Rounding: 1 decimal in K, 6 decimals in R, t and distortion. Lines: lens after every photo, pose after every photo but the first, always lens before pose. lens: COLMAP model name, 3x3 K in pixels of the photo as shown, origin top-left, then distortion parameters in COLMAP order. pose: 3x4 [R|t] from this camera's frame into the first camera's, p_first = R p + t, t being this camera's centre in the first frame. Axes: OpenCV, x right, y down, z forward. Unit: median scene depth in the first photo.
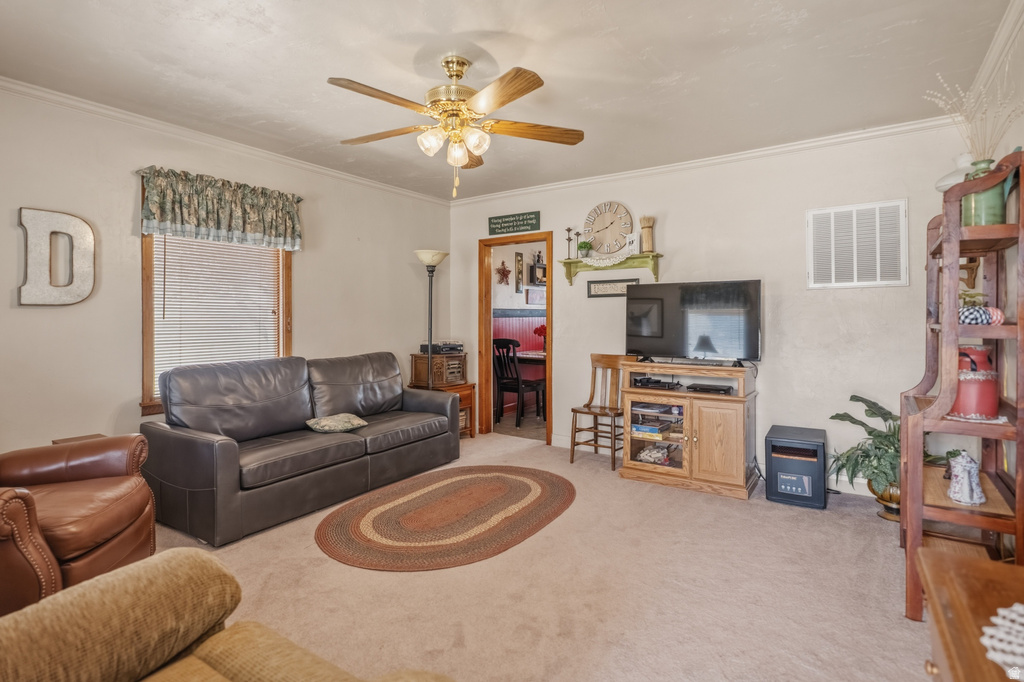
lens RADIAL K [[514.9, 0, 511.0], [0, 514.9, 317.1], [0, 0, 1]] dist [-0.000352, 0.000108]
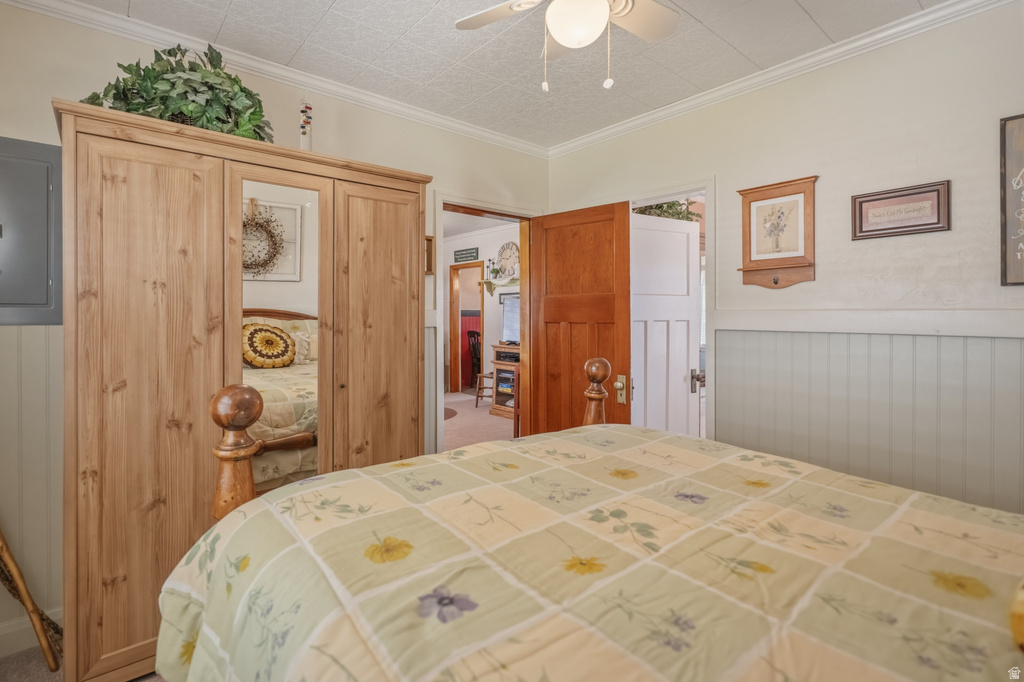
lens RADIAL K [[495.5, 0, 513.9], [0, 495.5, 315.8], [0, 0, 1]] dist [-0.001551, -0.000050]
pose [[0.964886, 0.003802, -0.262642, 0.679229], [-0.002490, 0.999983, 0.005329, -0.013097], [0.262658, -0.004488, 0.964879, -0.493126]]
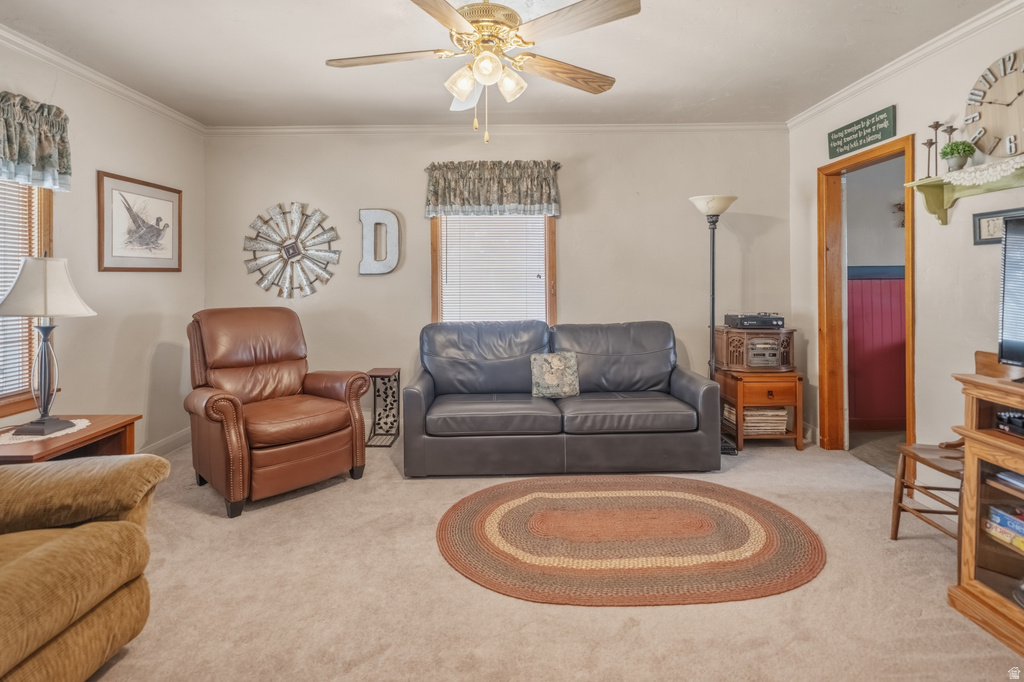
lens RADIAL K [[518.0, 0, 512.3], [0, 518.0, 278.9], [0, 0, 1]] dist [0.000844, 0.000405]
pose [[0.569077, 0.000605, -0.822284, 0.372062], [0.007318, 0.999956, 0.005801, -0.010958], [0.822251, -0.009318, 0.569048, 0.352433]]
